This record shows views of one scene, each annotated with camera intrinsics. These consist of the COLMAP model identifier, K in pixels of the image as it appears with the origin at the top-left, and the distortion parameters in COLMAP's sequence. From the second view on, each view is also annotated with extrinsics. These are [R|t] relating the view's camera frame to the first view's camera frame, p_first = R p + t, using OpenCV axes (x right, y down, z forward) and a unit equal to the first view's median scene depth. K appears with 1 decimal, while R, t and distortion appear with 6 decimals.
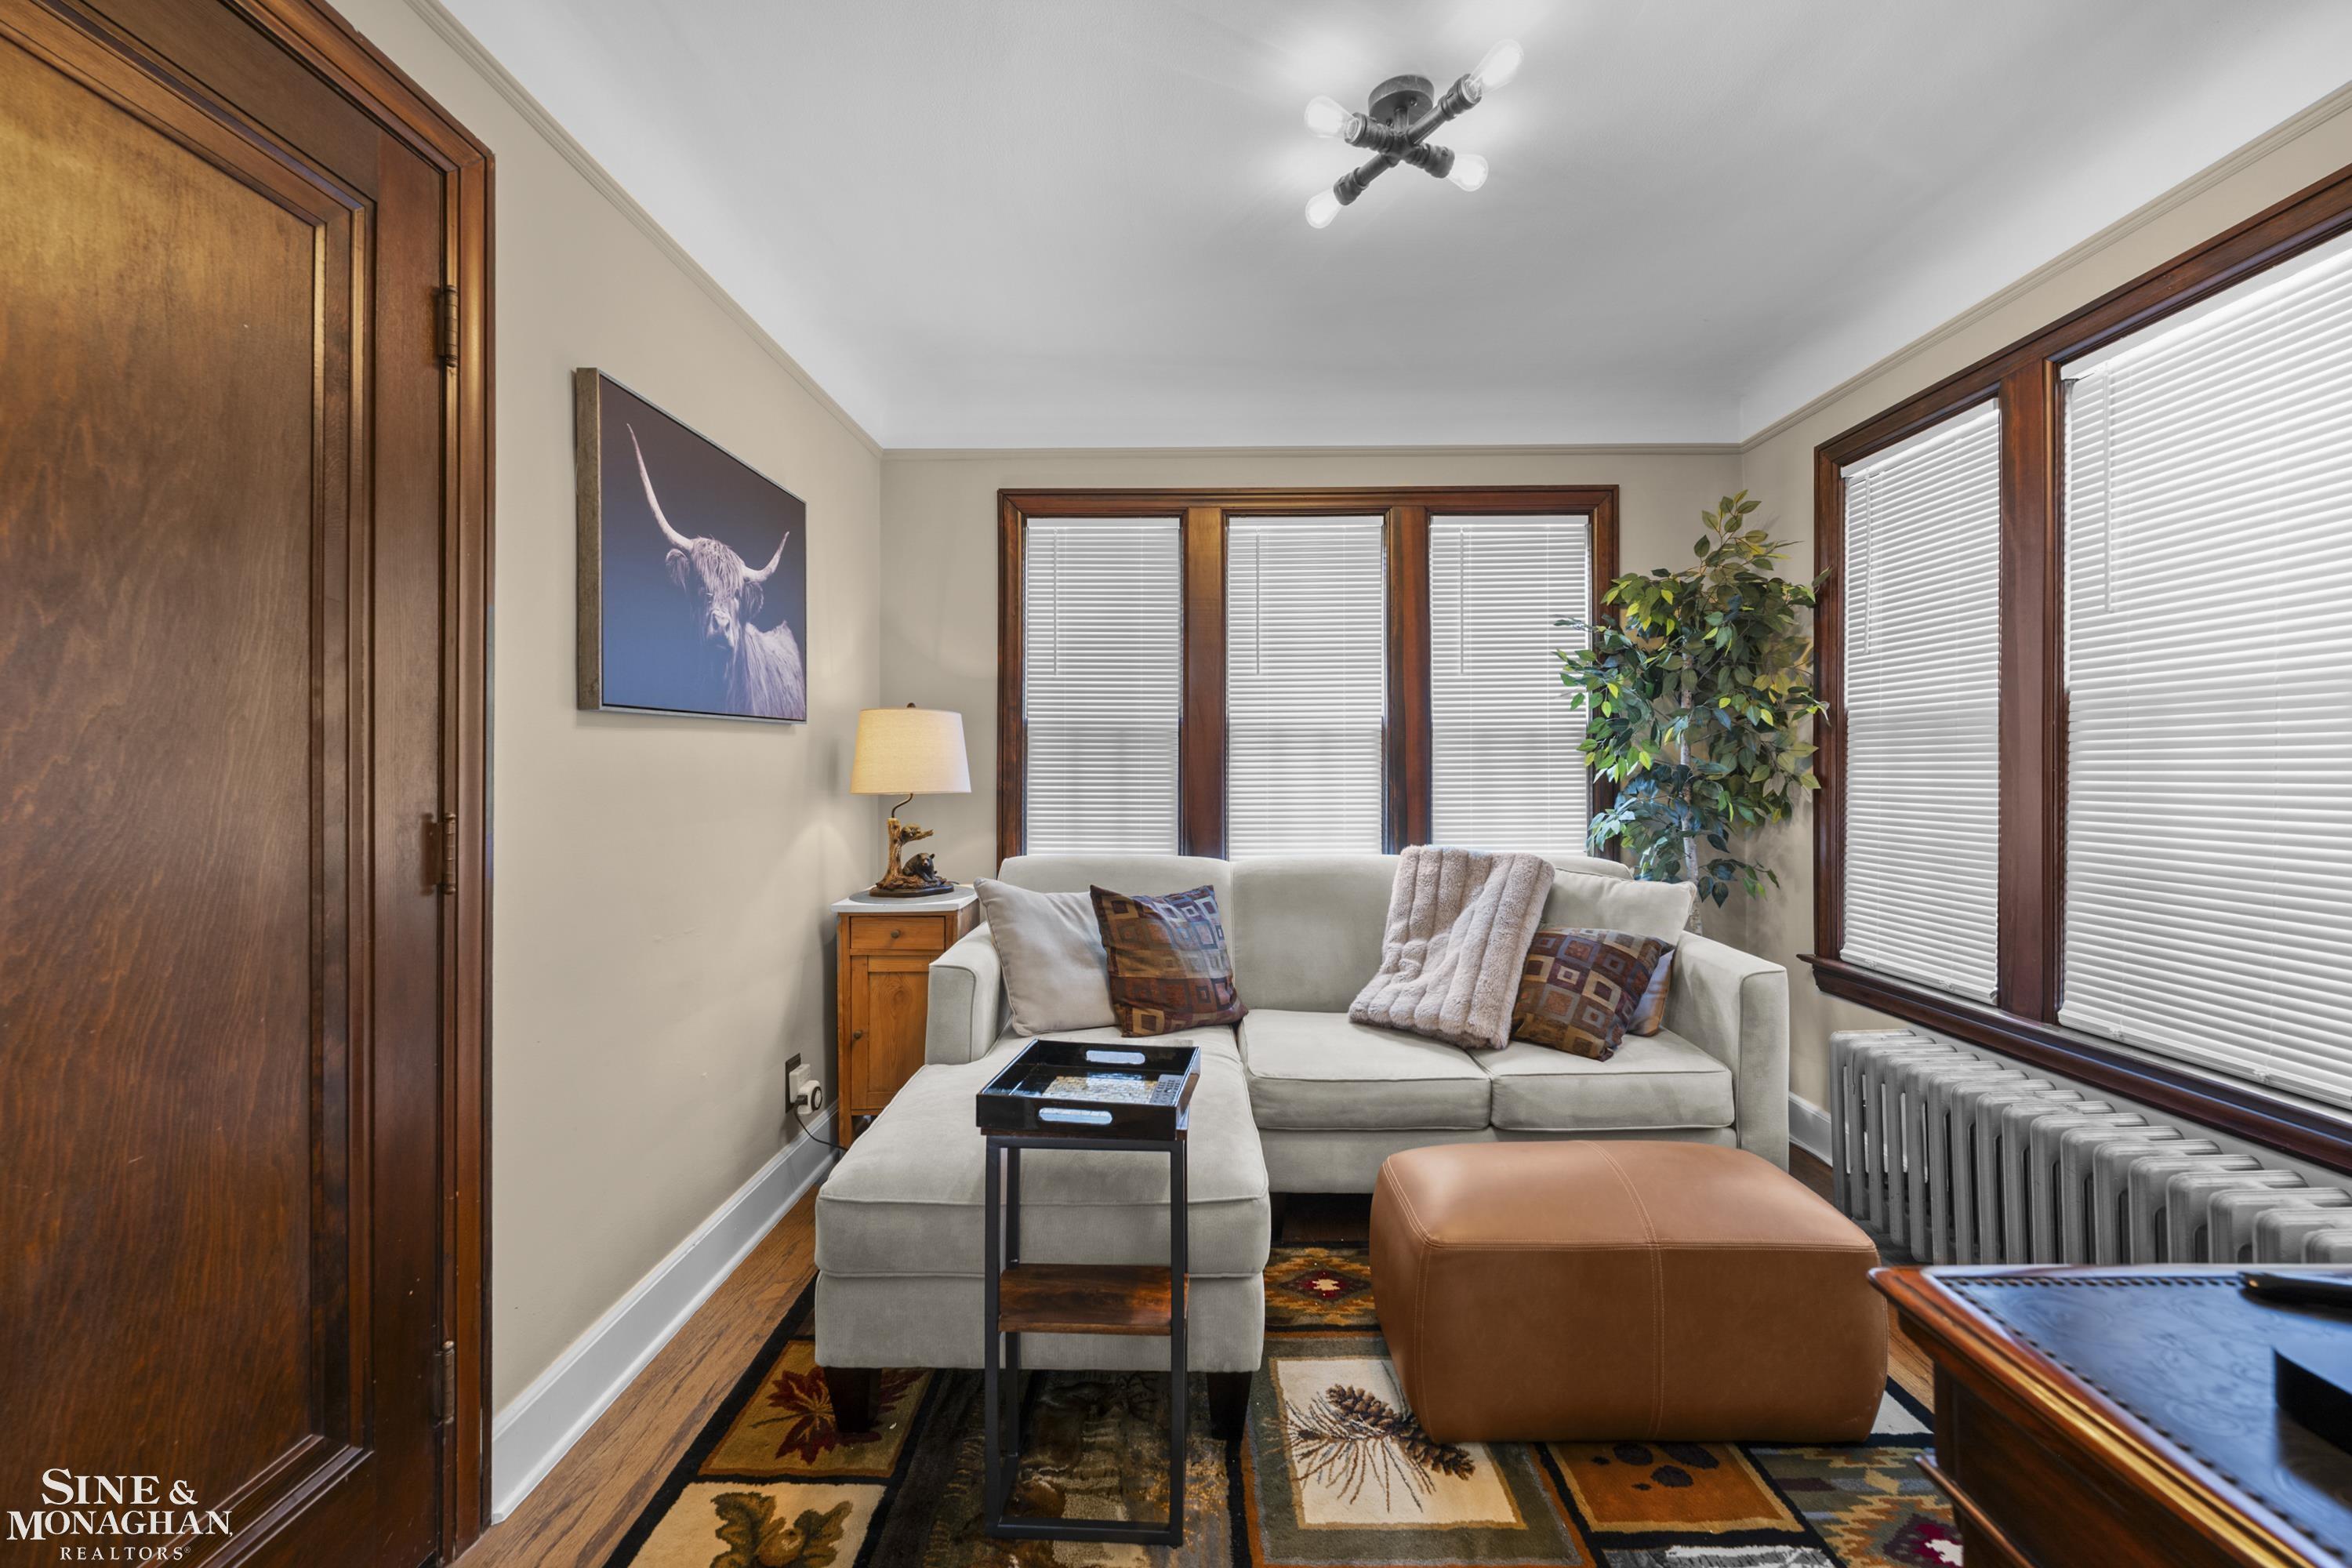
lens RADIAL K [[956.2, 0, 1181.0], [0, 956.2, 768.1], [0, 0, 1]] dist [-0.001936, -0.000183]
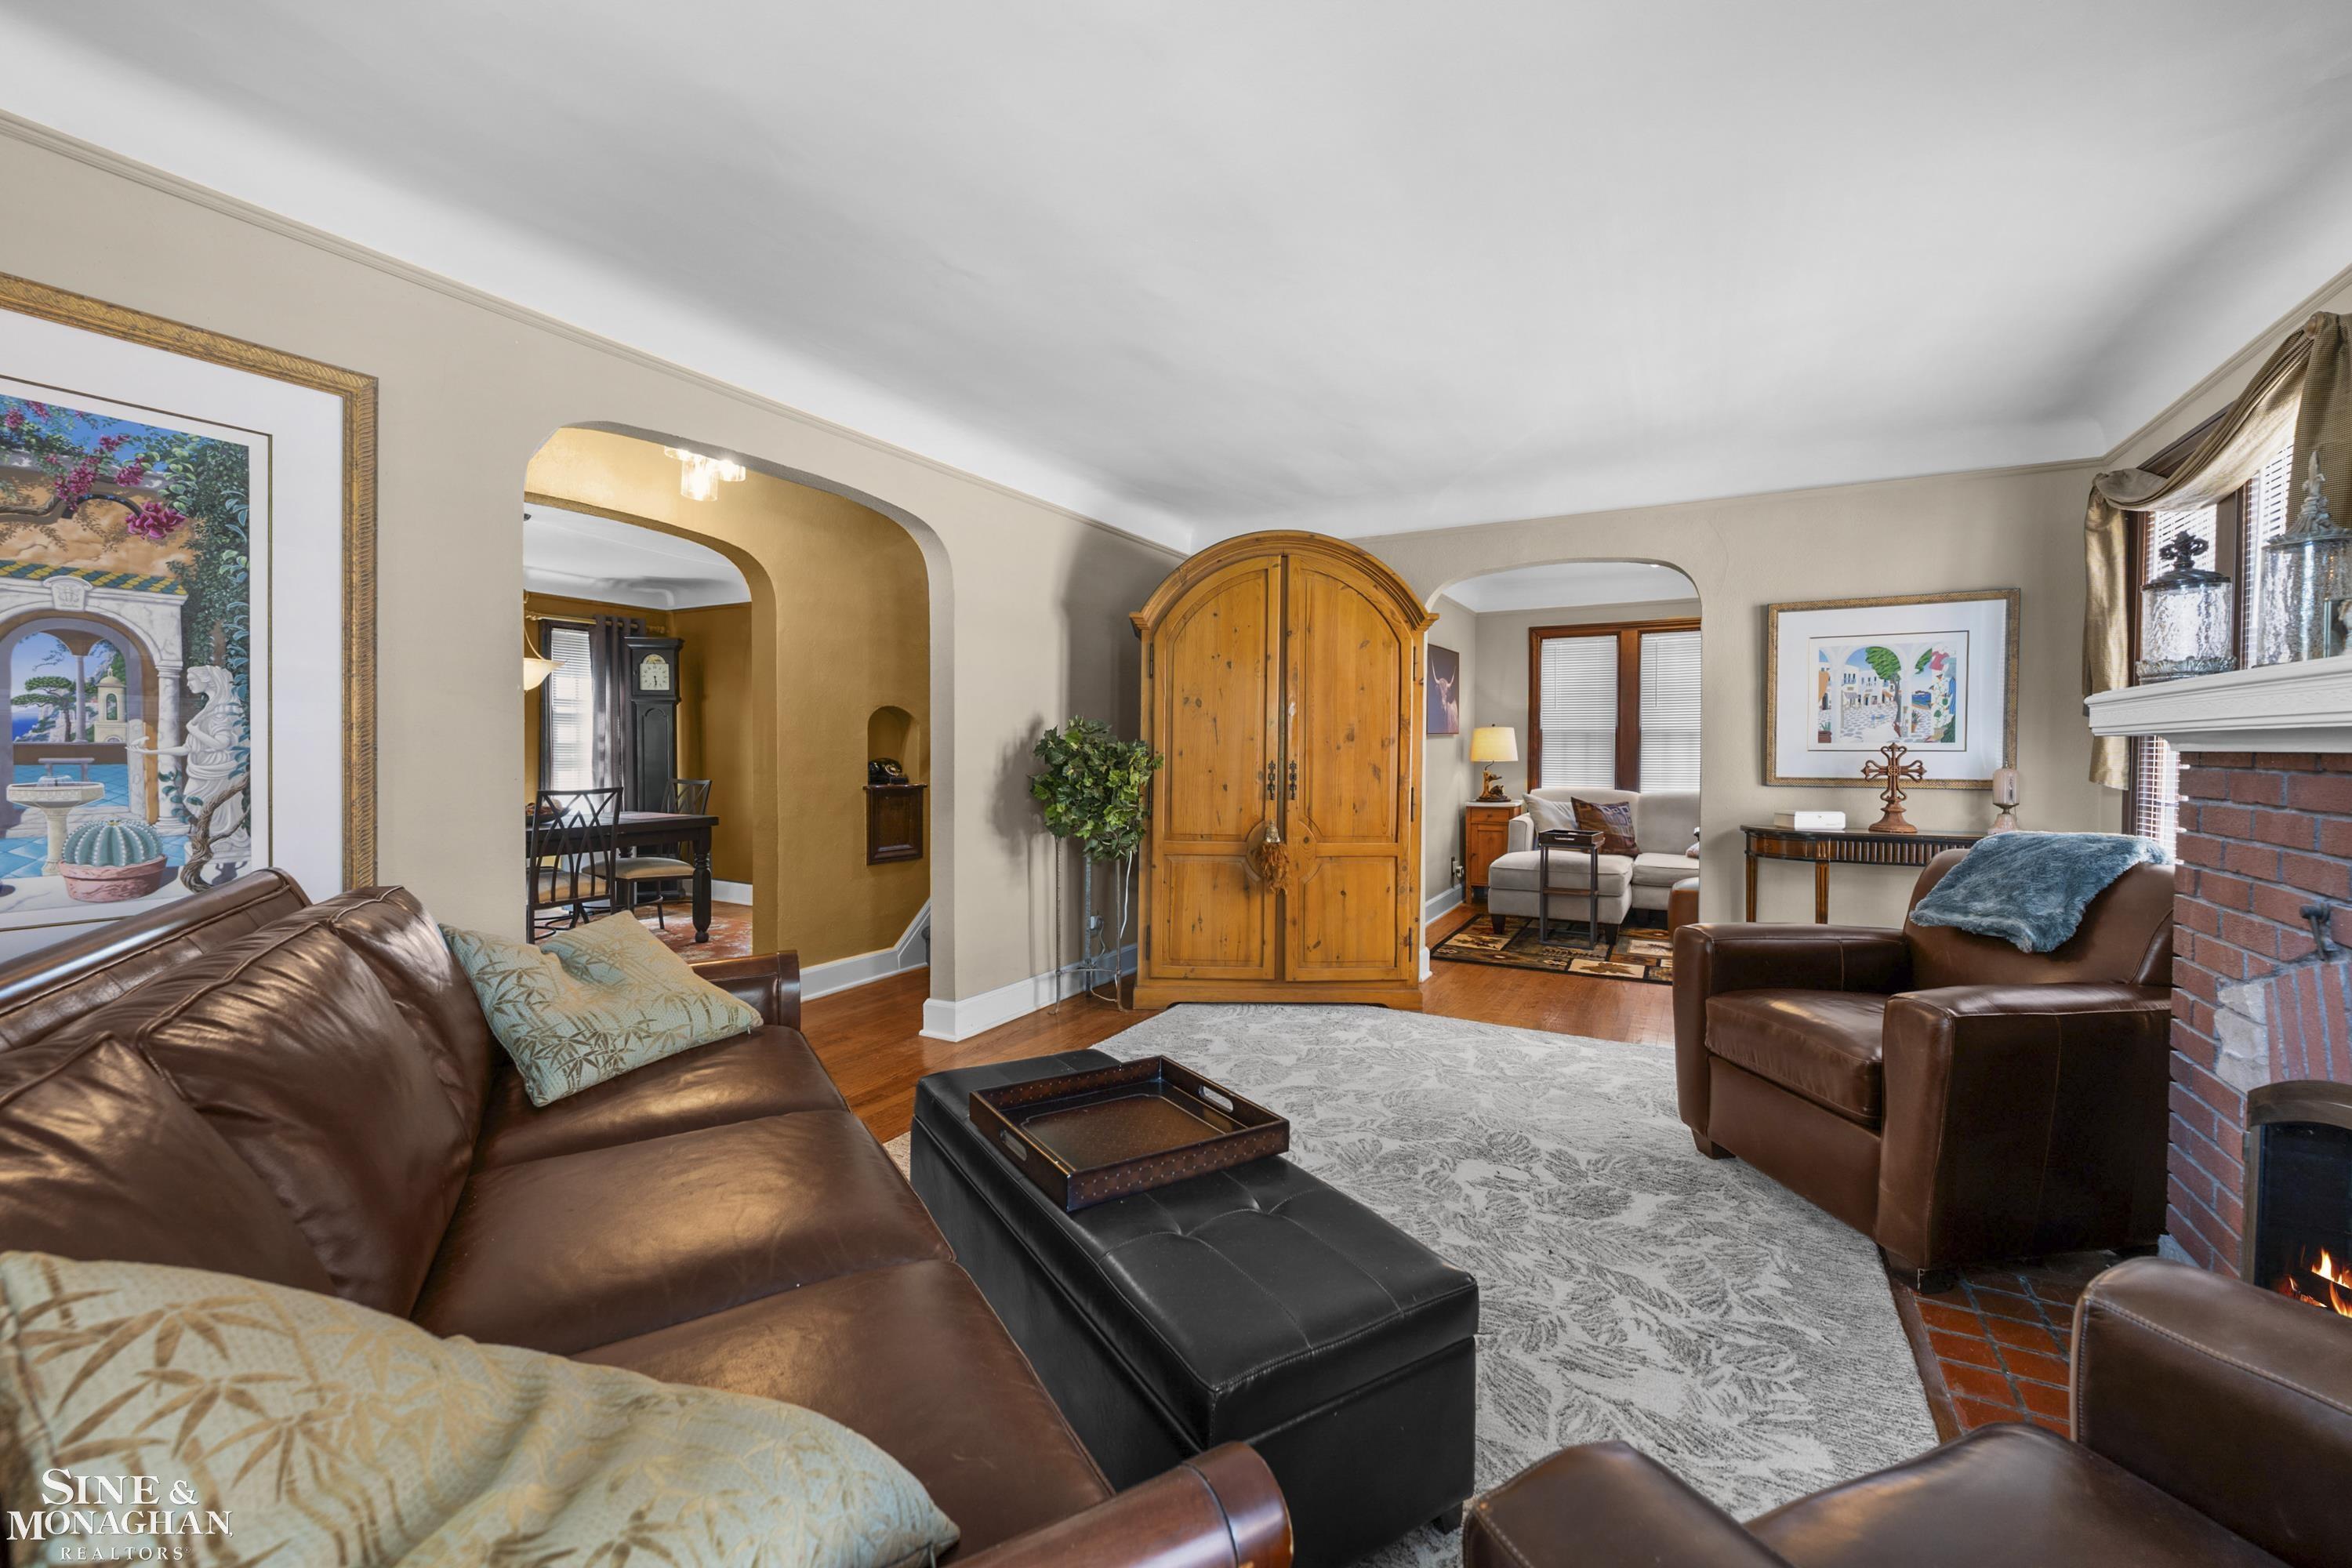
lens RADIAL K [[954.7, 0, 1181.4], [0, 954.7, 750.1], [0, 0, 1]] dist [-0.001130, -0.000131]
pose [[0.881030, 0.002866, -0.473051, 0.172633], [-0.002235, 0.999996, 0.001895, -0.003278], [0.473055, -0.000612, 0.881033, -1.547837]]
